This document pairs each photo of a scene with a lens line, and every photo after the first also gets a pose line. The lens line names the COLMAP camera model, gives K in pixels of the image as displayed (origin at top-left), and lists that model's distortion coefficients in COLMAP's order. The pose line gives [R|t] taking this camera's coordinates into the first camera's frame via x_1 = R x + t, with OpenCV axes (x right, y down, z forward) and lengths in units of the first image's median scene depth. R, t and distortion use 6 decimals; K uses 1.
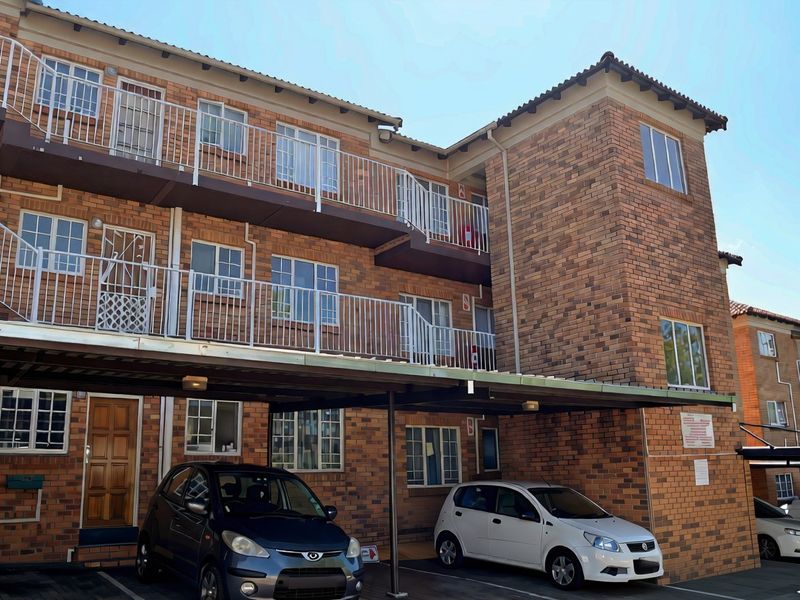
lens RADIAL K [[642.1, 0, 375.3], [0, 642.1, 299.4], [0, 0, 1]] dist [-0.043179, 0.000292]
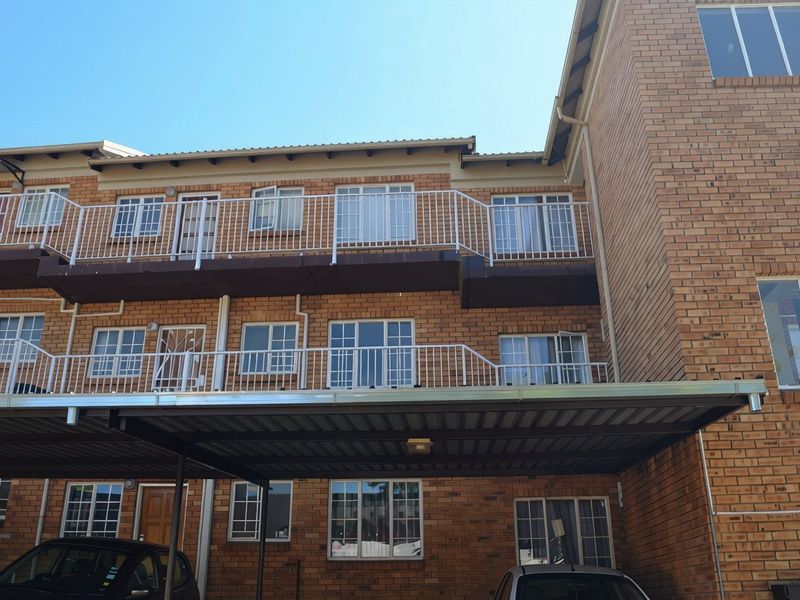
lens RADIAL K [[642.1, 0, 375.3], [0, 642.1, 299.4], [0, 0, 1]] dist [-0.043179, 0.000292]
pose [[0.804006, -0.219891, -0.552470, 0.411552], [0.152699, 0.974305, -0.165566, 0.063343], [0.574681, 0.048755, 0.816924, 0.254790]]
